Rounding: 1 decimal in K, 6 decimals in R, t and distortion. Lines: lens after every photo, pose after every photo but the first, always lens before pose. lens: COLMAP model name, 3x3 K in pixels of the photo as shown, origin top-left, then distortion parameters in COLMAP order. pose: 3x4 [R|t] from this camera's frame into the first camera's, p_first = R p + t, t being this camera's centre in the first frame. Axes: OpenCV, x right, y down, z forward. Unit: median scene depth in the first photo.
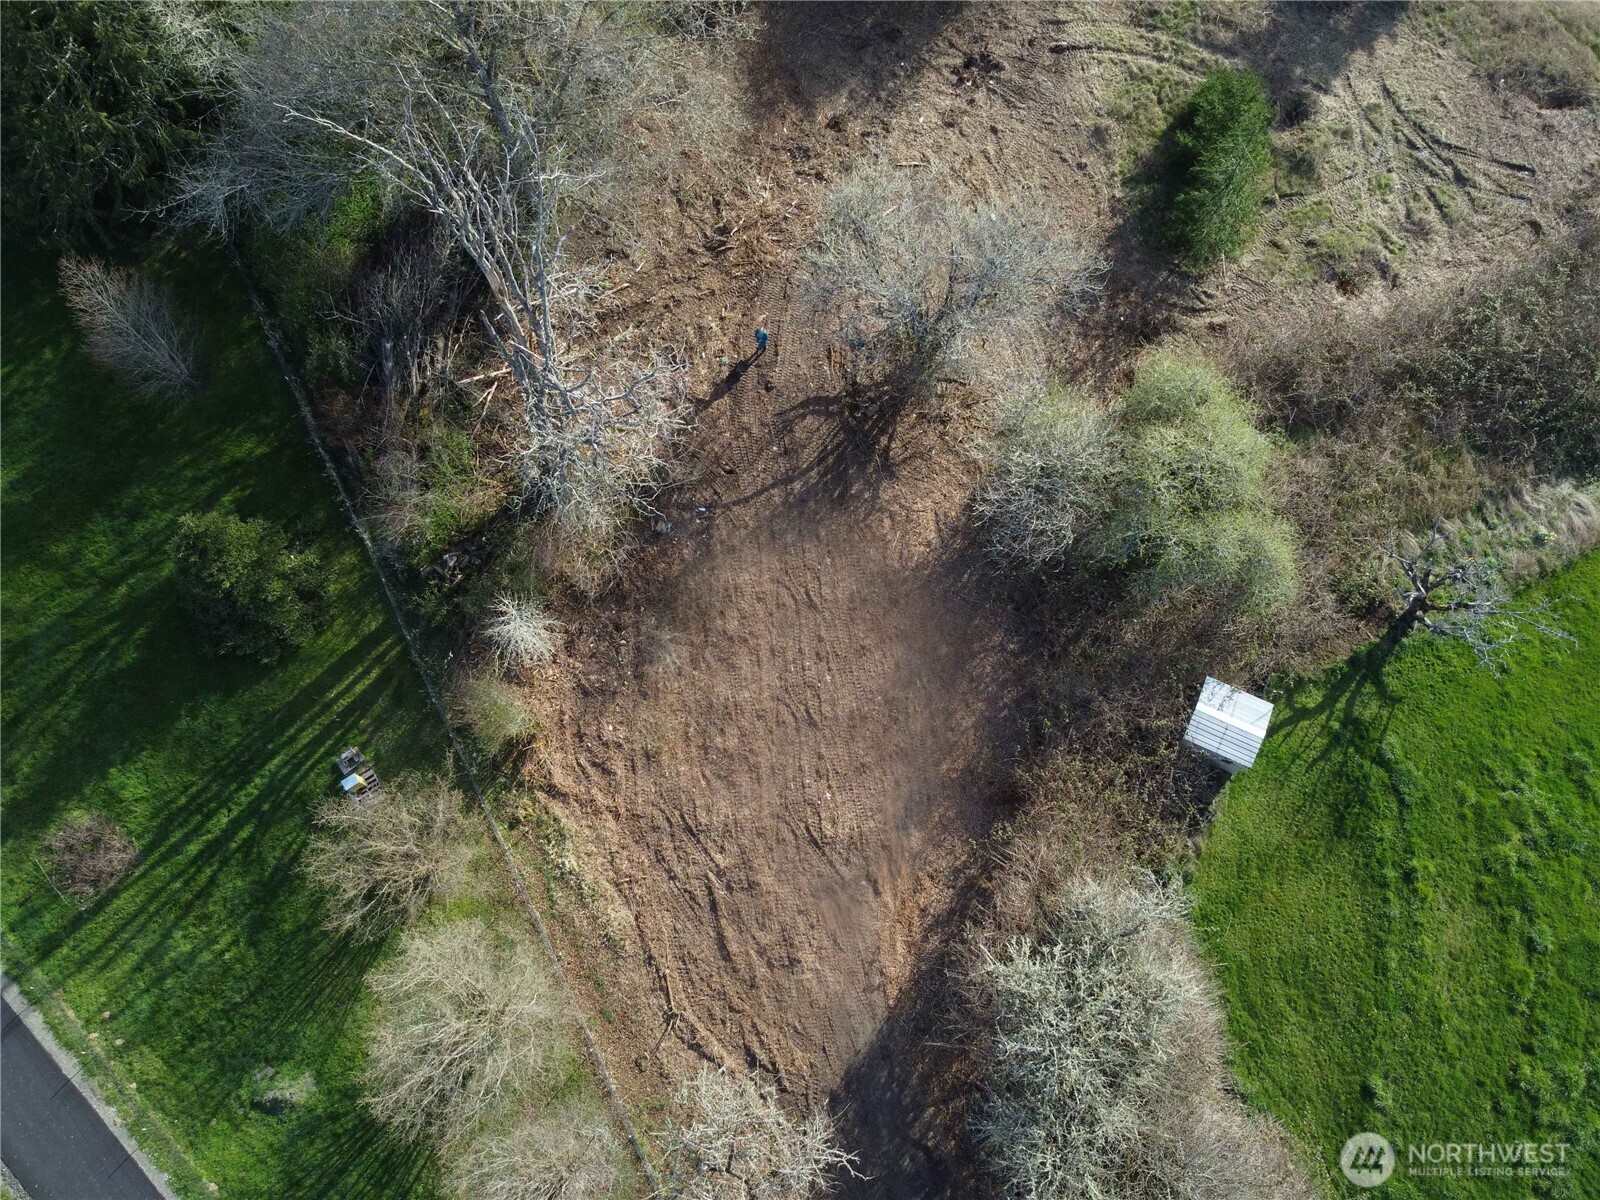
lens RADIAL K [[1199.7, 0, 796.7], [0, 1199.7, 586.9], [0, 0, 1]] dist [-0.005602, 0.002170]
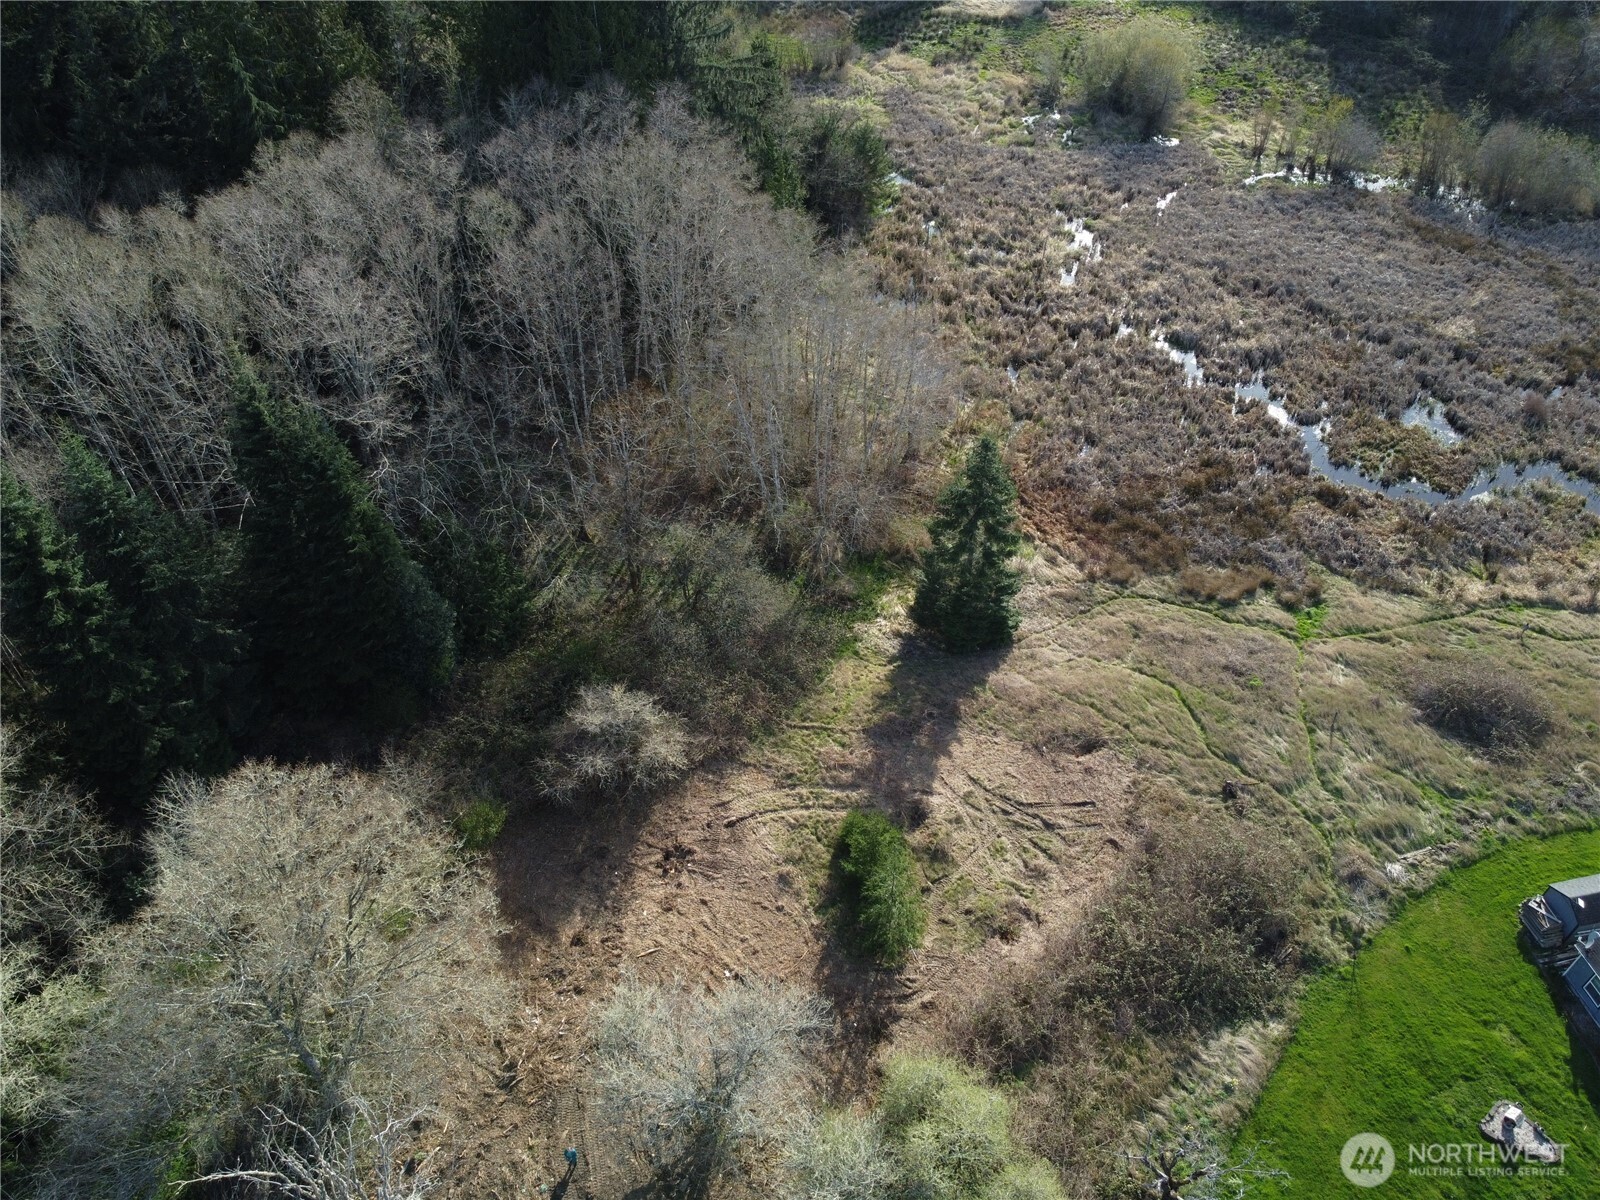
lens RADIAL K [[1207.7, 0, 794.0], [0, 1207.7, 597.0], [0, 0, 1]] dist [-0.002452, -0.010703]
pose [[0.927888, -0.252960, 0.273925, -0.011538], [0.353174, 0.831830, -0.428167, -0.078780], [-0.119550, 0.494034, 0.861184, -0.251256]]
